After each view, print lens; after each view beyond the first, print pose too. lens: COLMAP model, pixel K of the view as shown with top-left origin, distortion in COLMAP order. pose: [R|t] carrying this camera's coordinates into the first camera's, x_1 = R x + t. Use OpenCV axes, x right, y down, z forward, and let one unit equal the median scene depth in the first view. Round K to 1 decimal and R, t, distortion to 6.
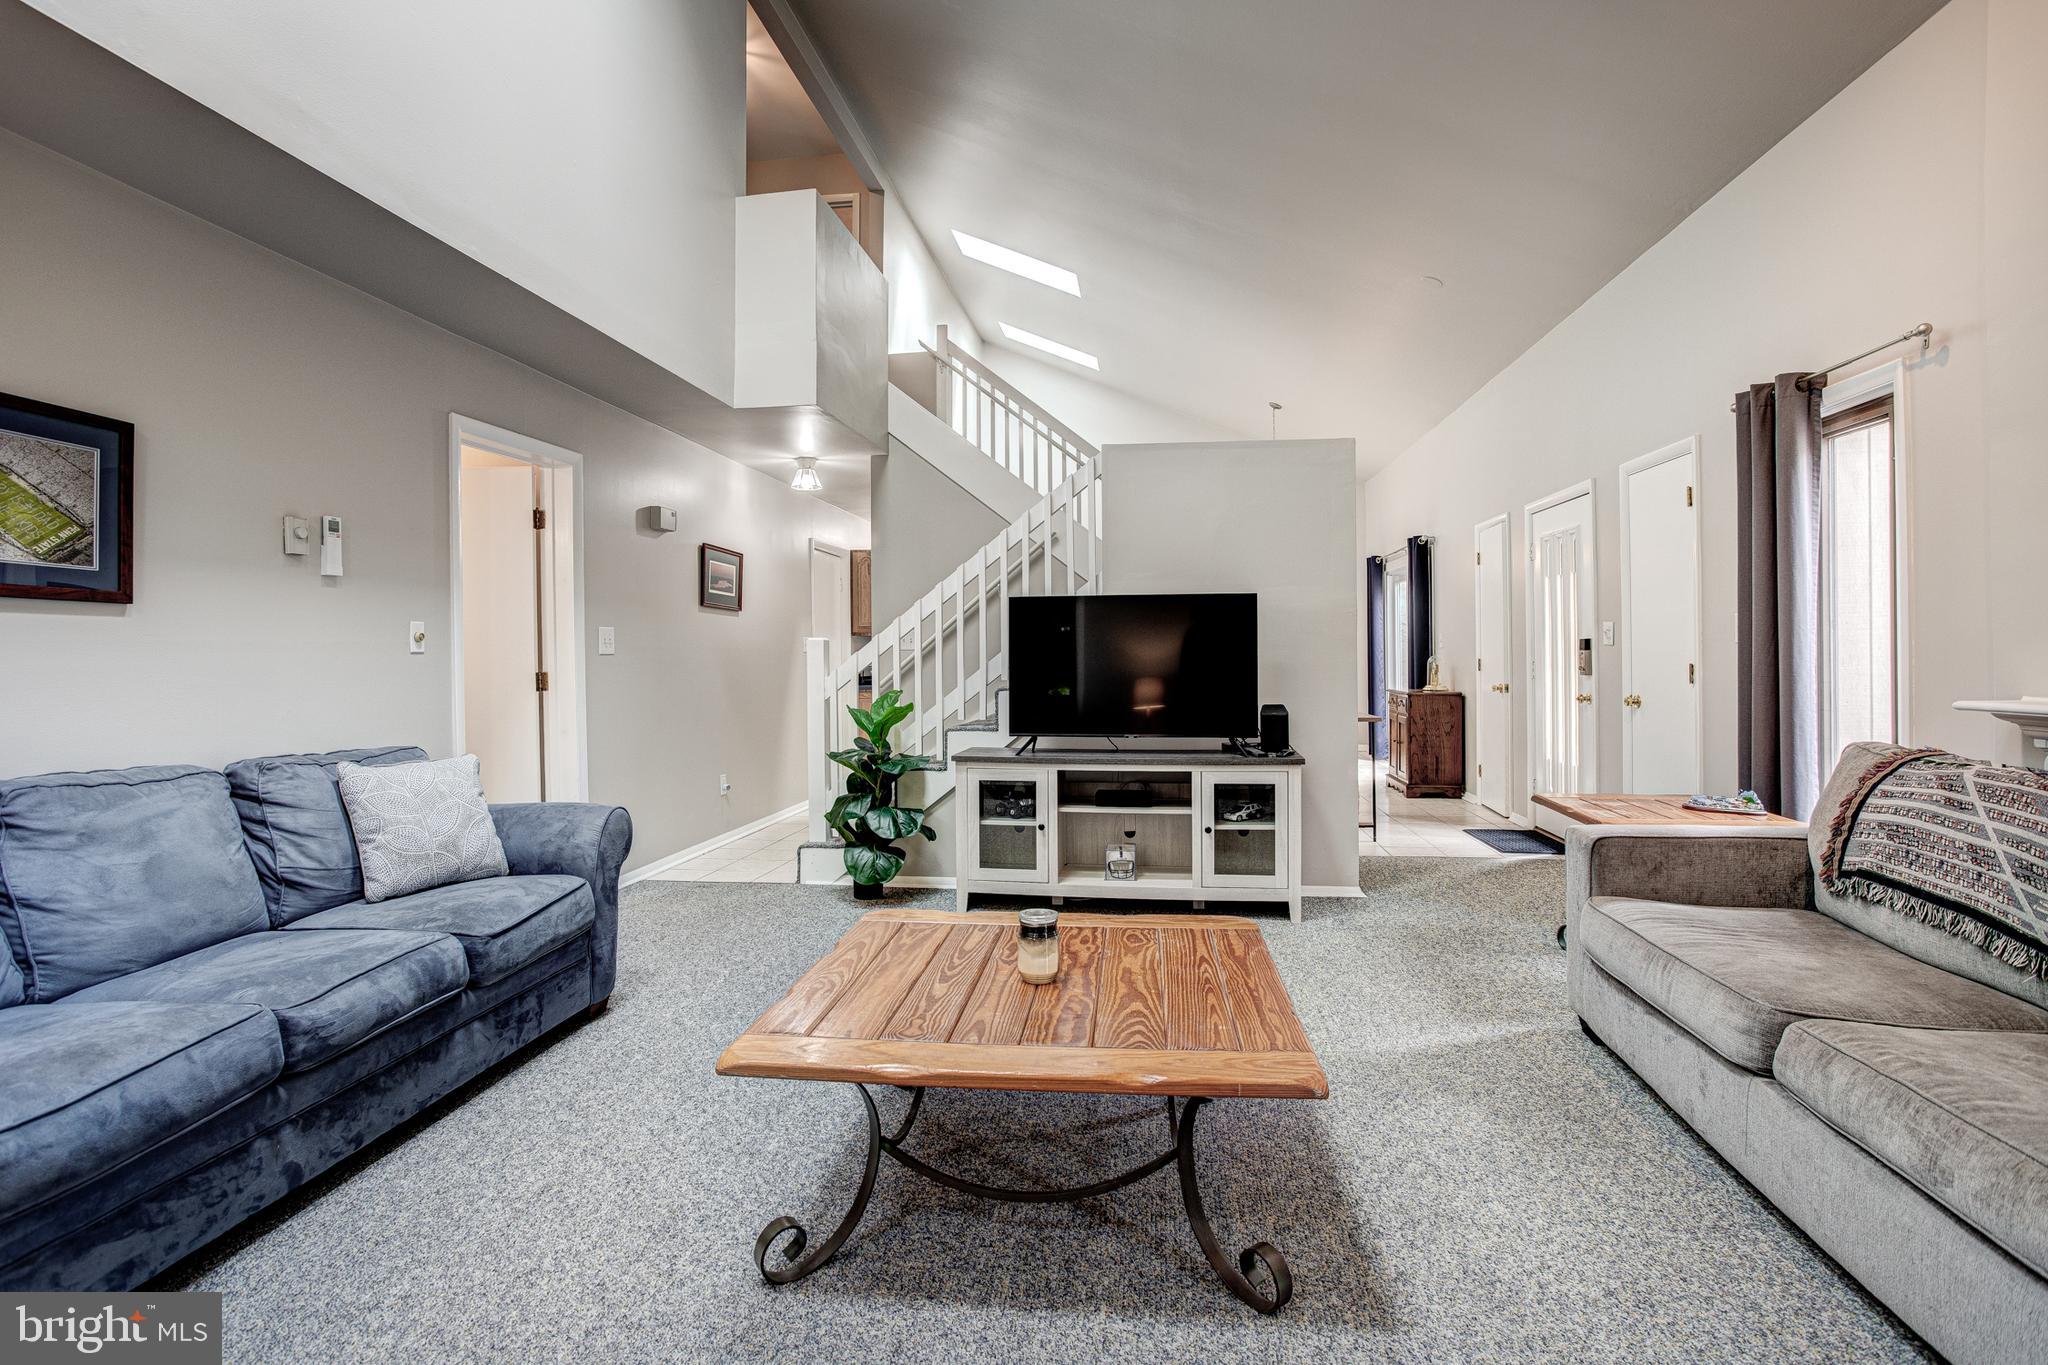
lens RADIAL K [[974.3, 0, 1024.6], [0, 974.3, 658.5], [0, 0, 1]] dist [-0.003118, -0.000240]
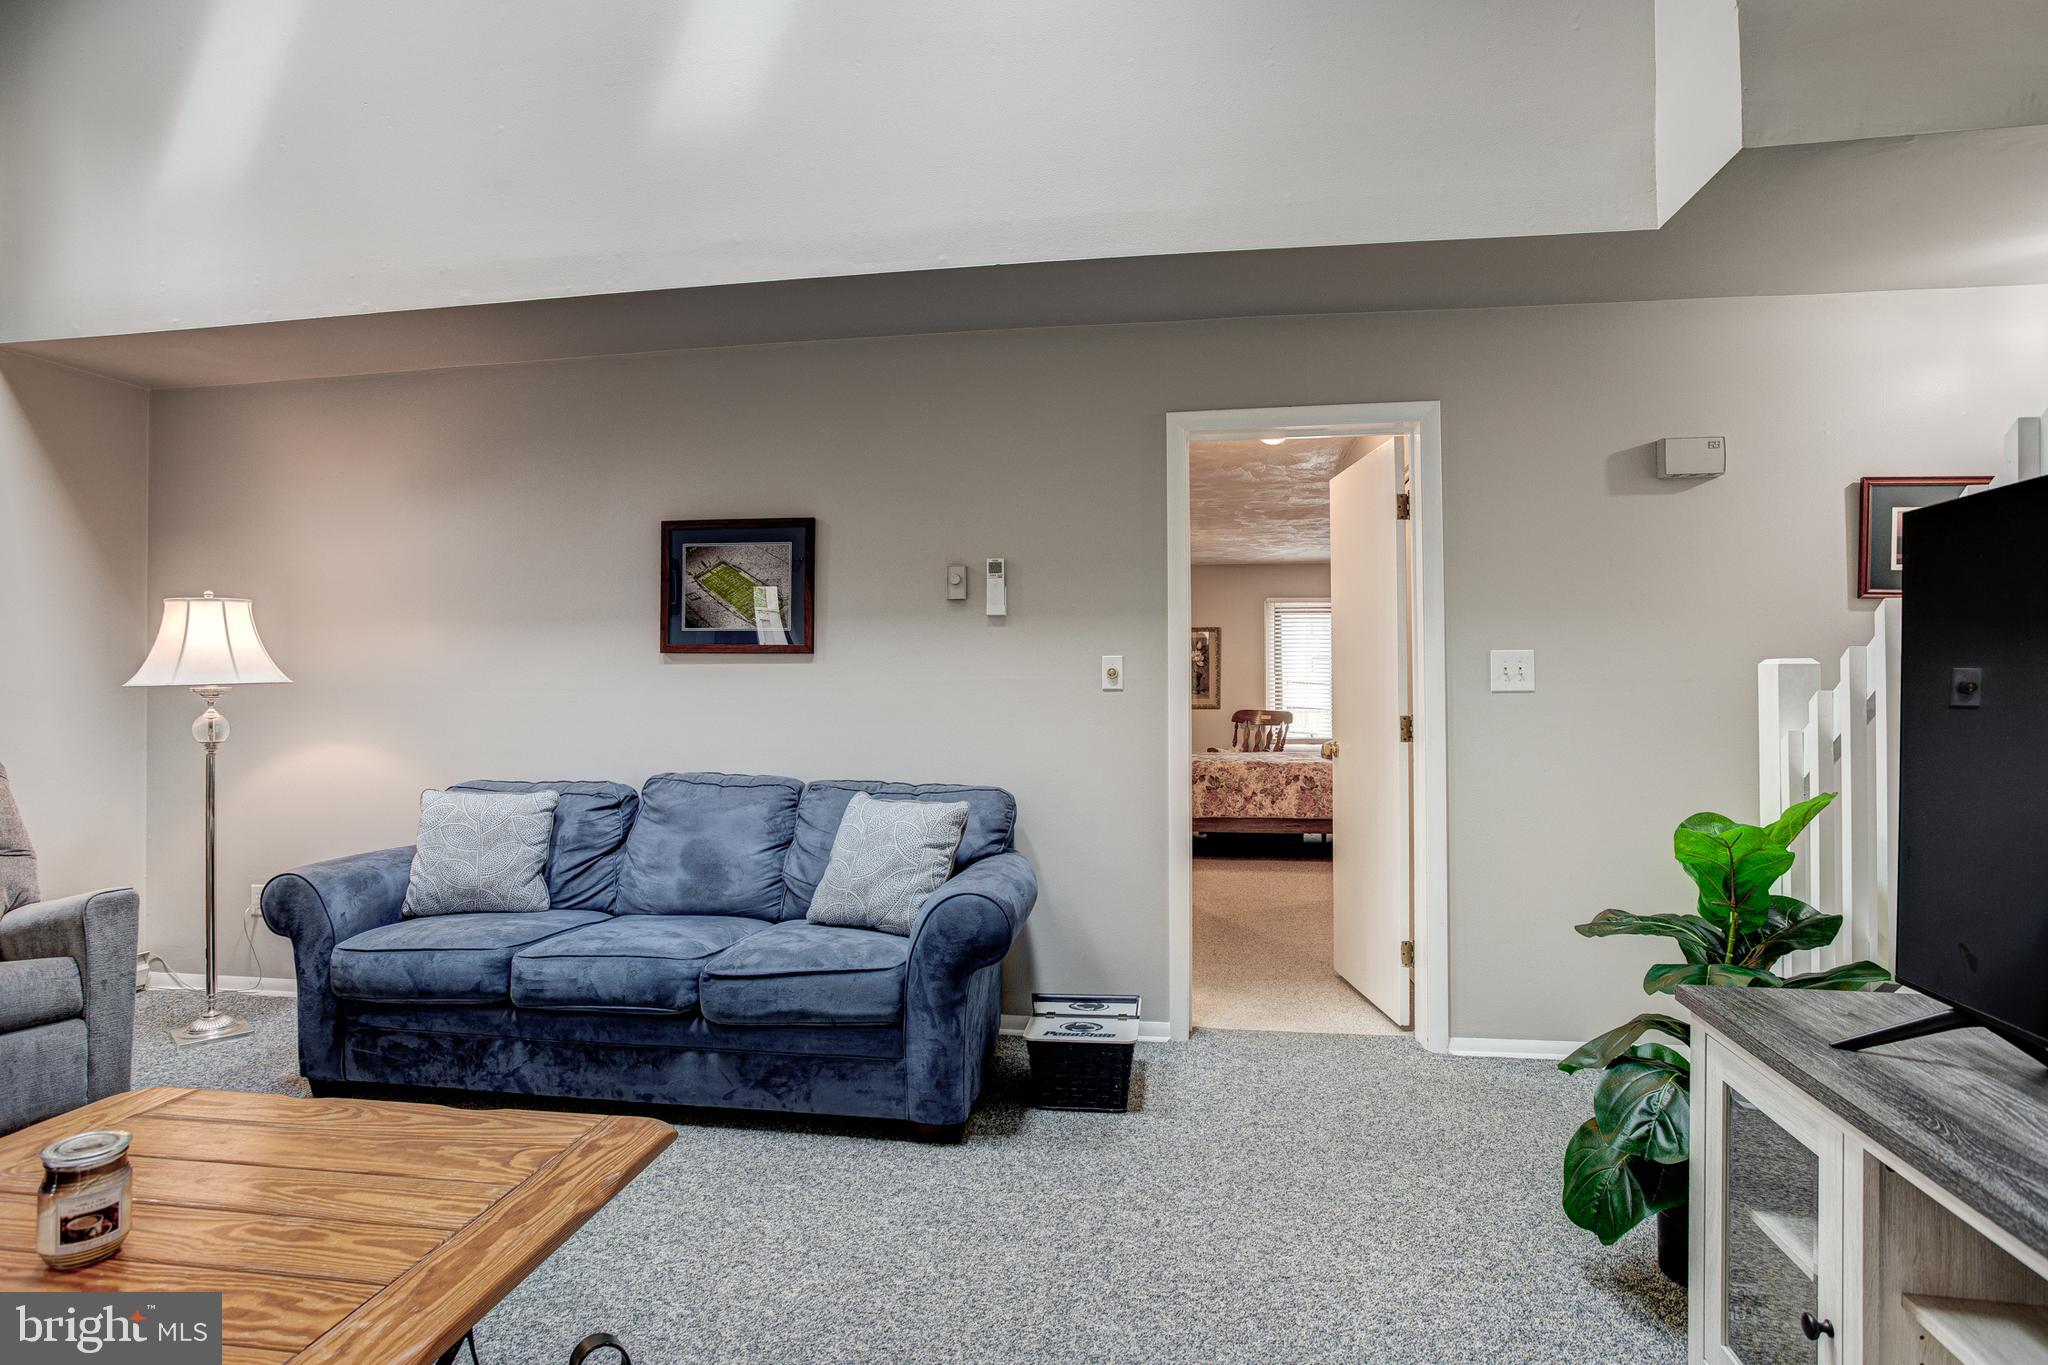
lens RADIAL K [[1092.1, 0, 1024.0], [0, 1092.1, 682.5], [0, 0, 1]] dist [-0.003227, -0.000187]
pose [[-0.026937, -0.000091, -0.999637, 0.323583], [-0.002190, 0.999998, -0.000032, -0.009952], [0.999635, 0.002189, -0.026937, 0.764748]]
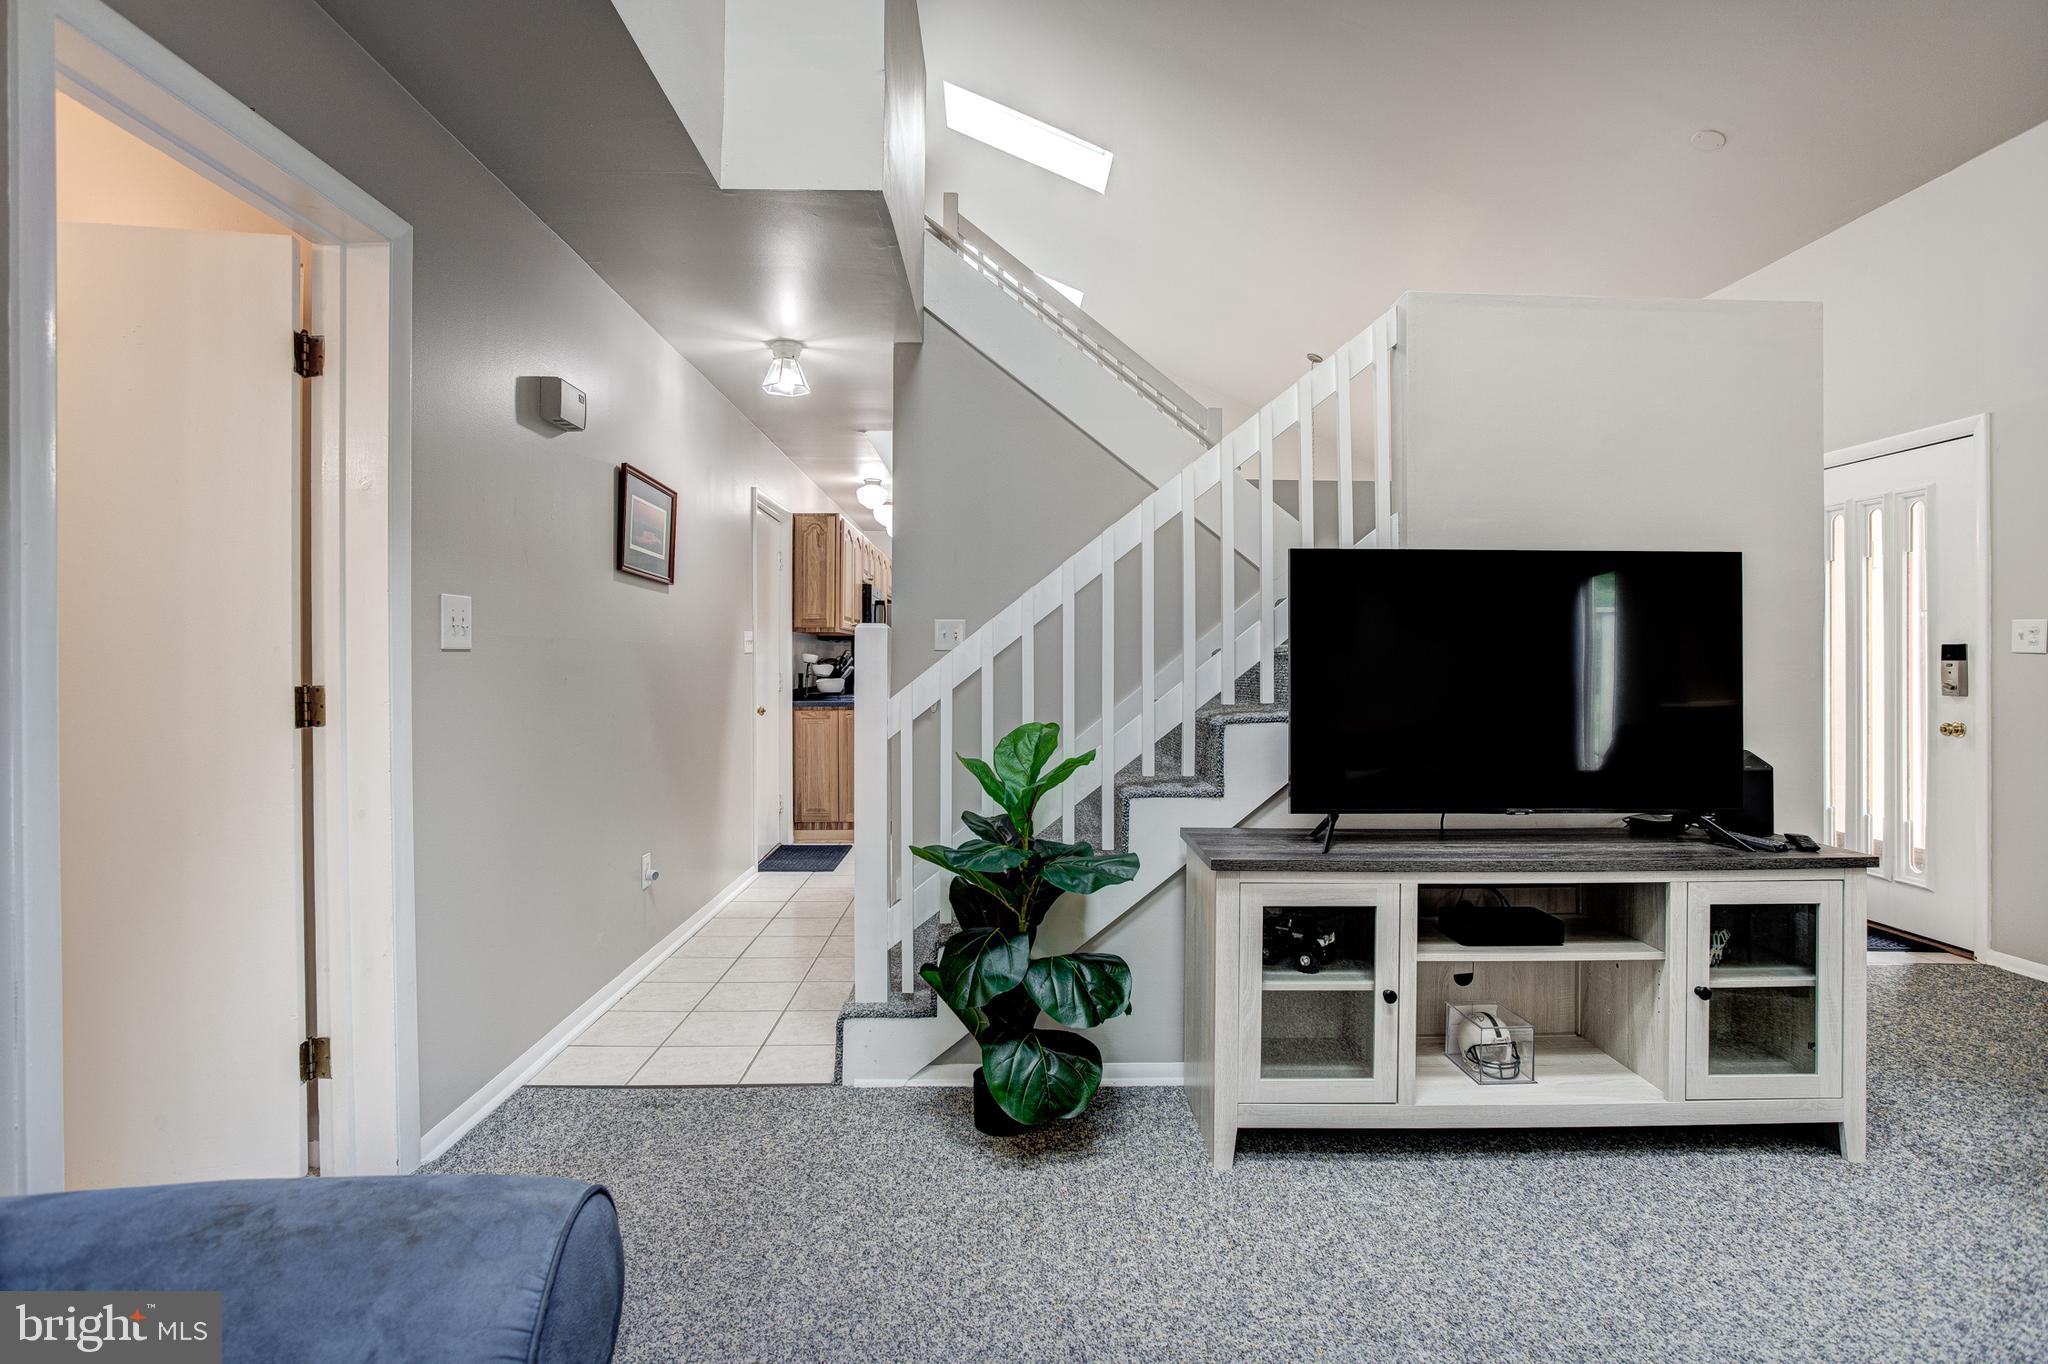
lens RADIAL K [[974.3, 0, 1024.6], [0, 974.3, 658.0], [0, 0, 1]] dist [-0.003118, -0.000240]
pose [[0.985571, 0.009626, 0.168989, -0.253484], [-0.007901, 0.999910, -0.010882, 0.003170], [-0.169079, 0.009390, 0.985558, 0.515608]]
